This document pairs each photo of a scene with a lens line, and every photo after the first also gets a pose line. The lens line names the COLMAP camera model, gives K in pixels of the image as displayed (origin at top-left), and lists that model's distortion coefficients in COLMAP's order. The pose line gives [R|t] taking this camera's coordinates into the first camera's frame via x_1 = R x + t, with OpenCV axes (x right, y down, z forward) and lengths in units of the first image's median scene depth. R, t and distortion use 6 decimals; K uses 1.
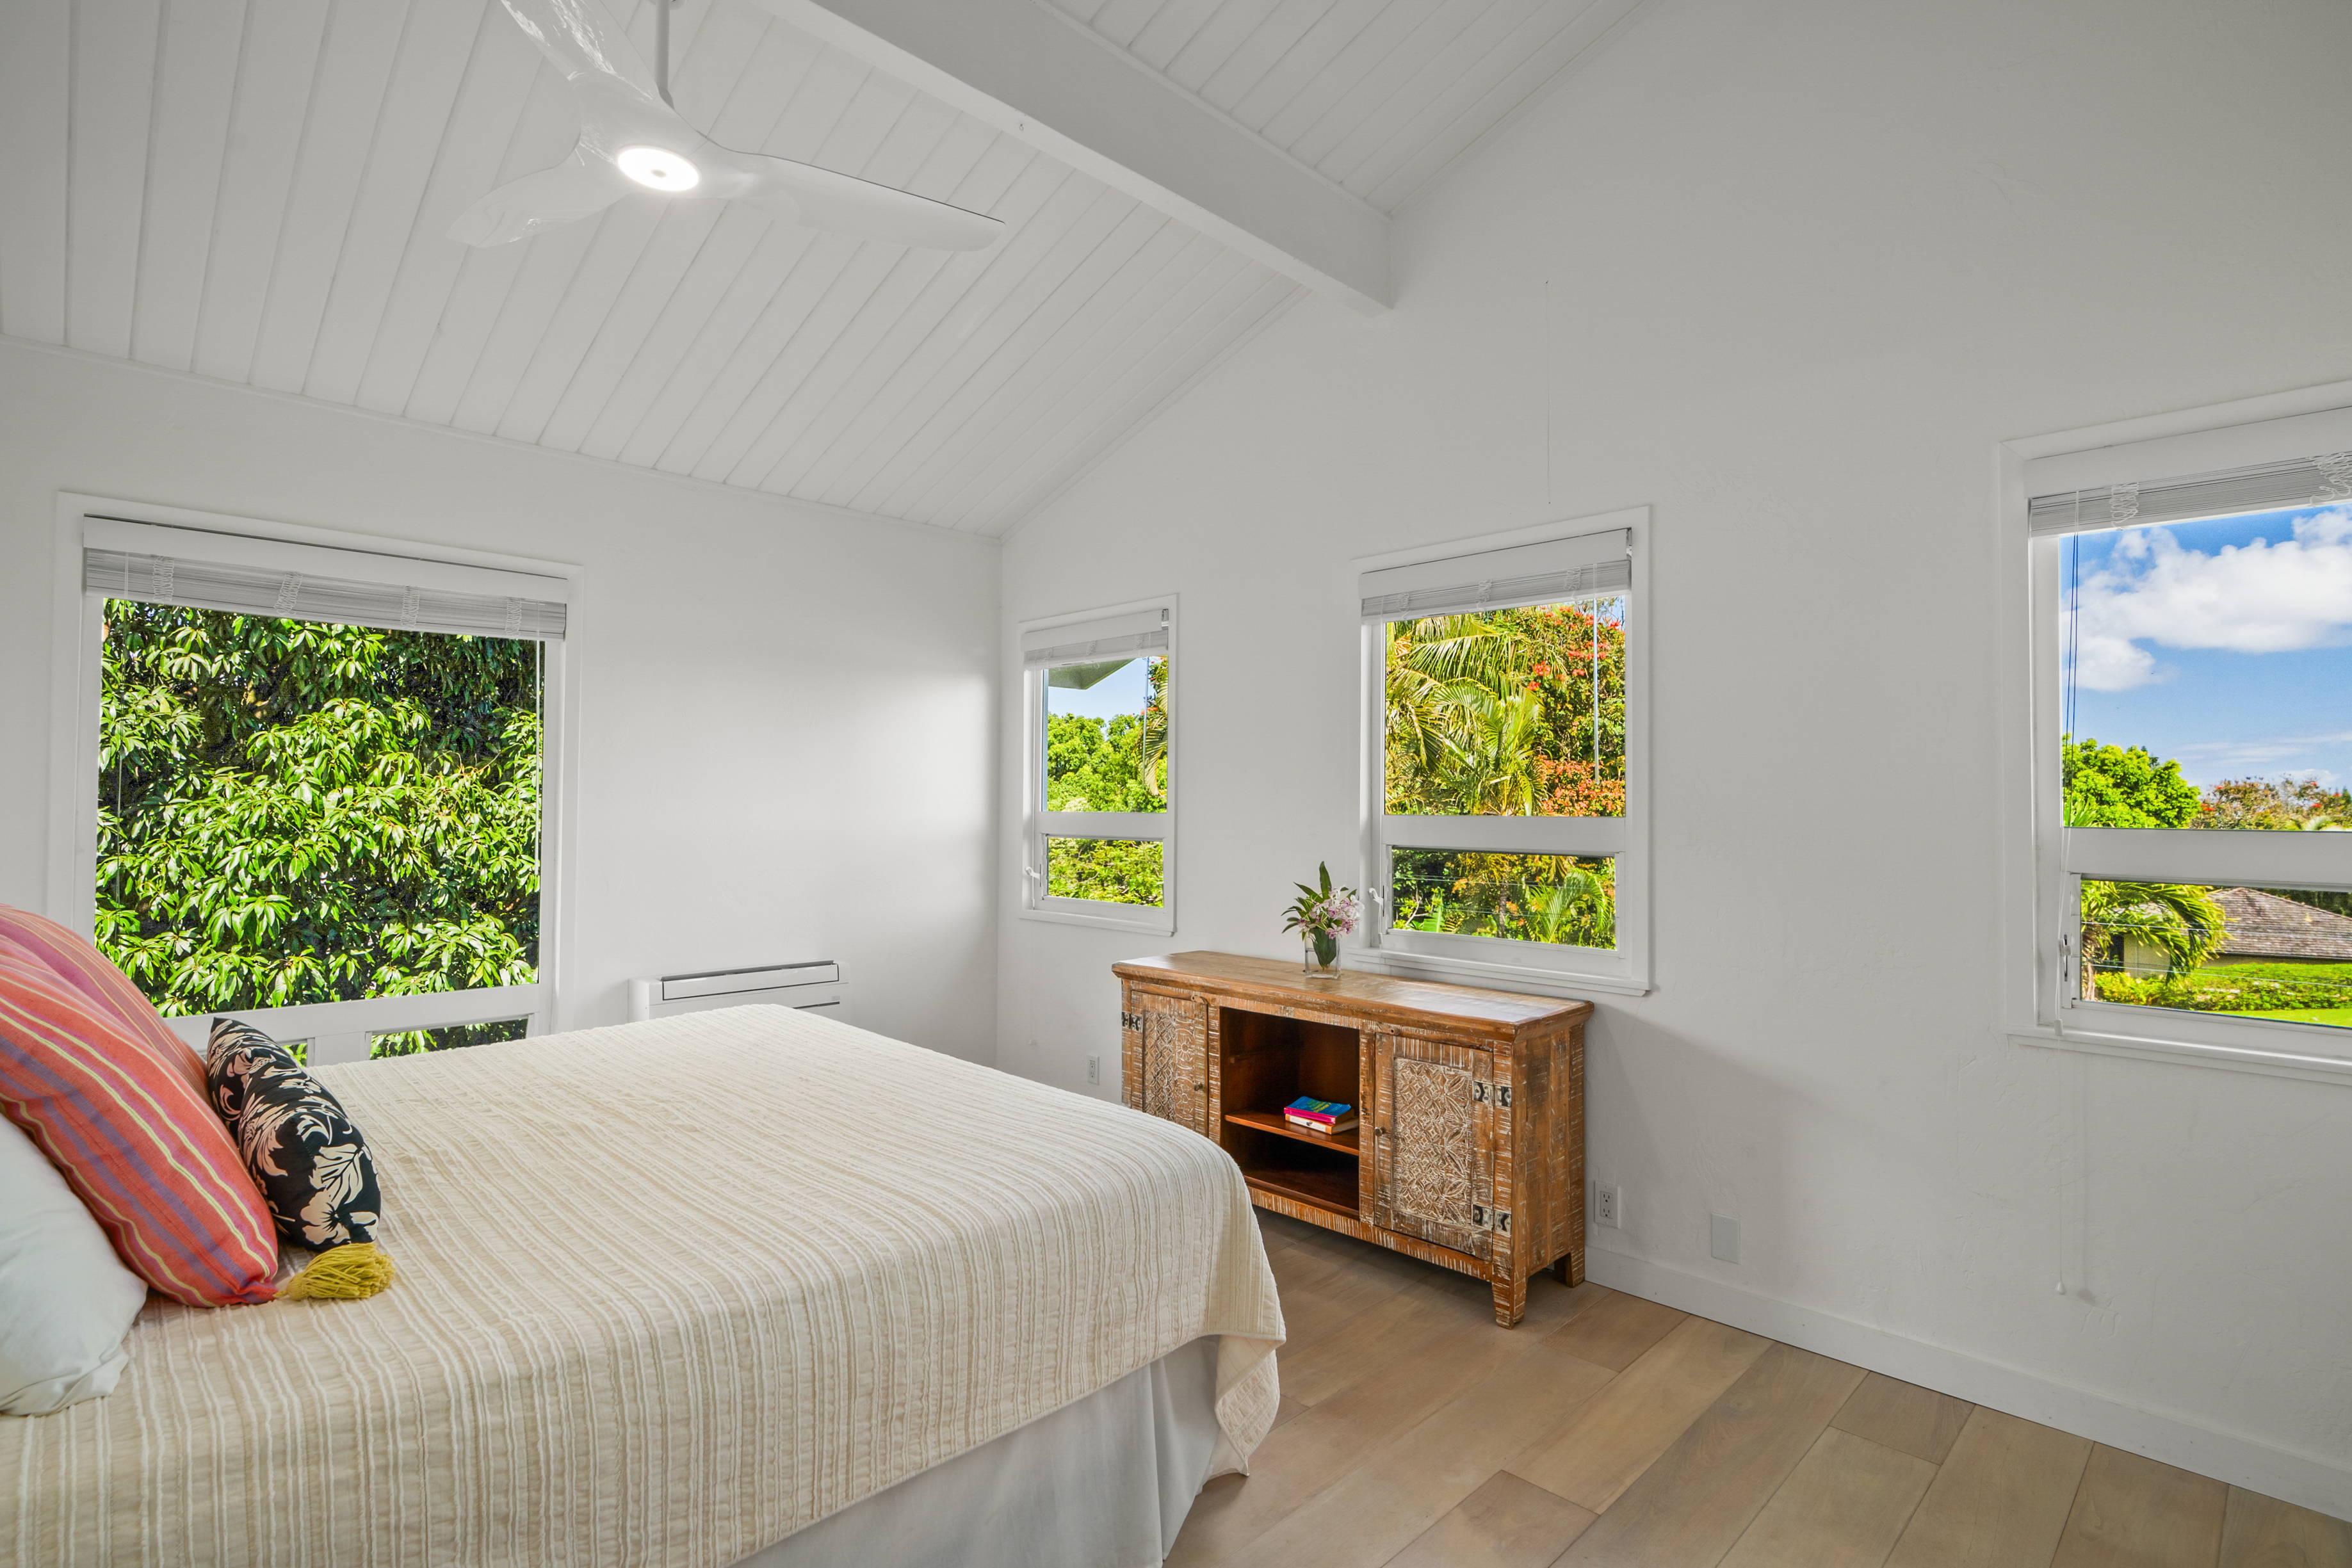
lens RADIAL K [[1206.8, 0, 1178.0], [0, 1206.8, 801.0], [0, 0, 1]] dist [0.000583, -0.000007]
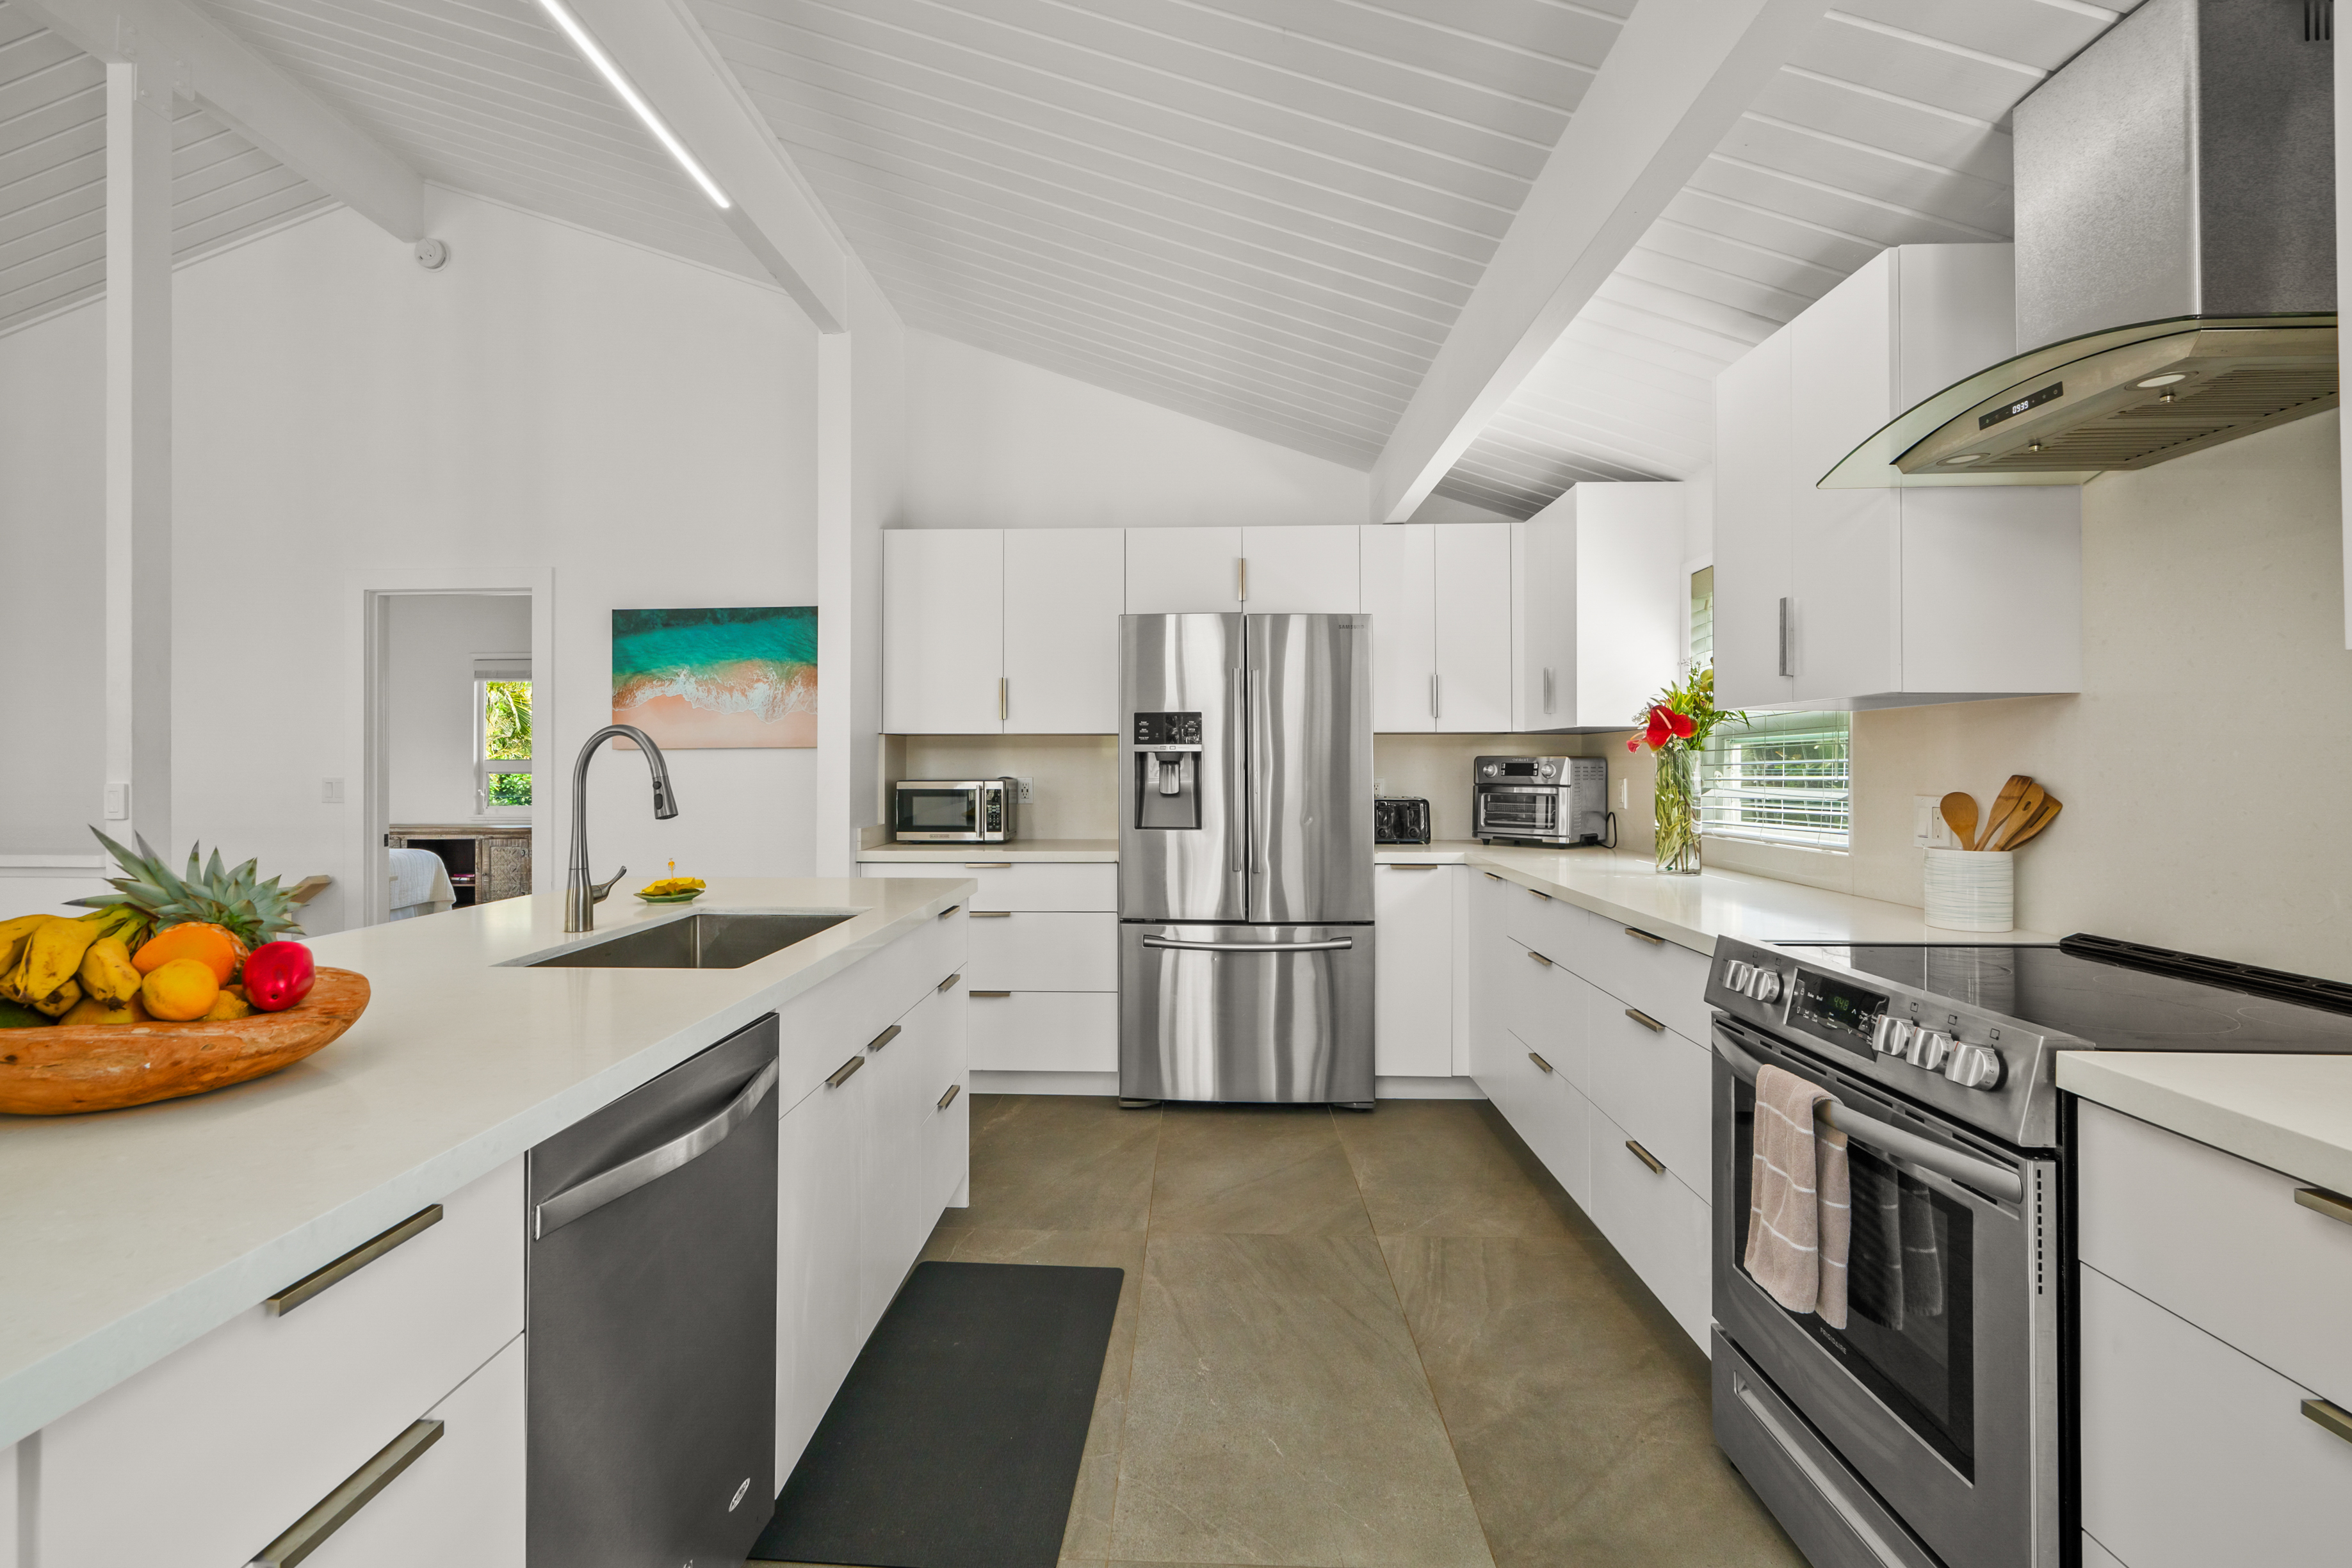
lens RADIAL K [[1088.4, 0, 1174.9], [0, 1088.4, 766.3], [0, 0, 1]] dist [-0.006815, 0.000949]
pose [[0.741086, -0.002635, 0.671405, -0.318251], [-0.000690, 0.999989, 0.004685, 0.015038], [-0.671410, -0.003935, 0.741075, -1.842169]]
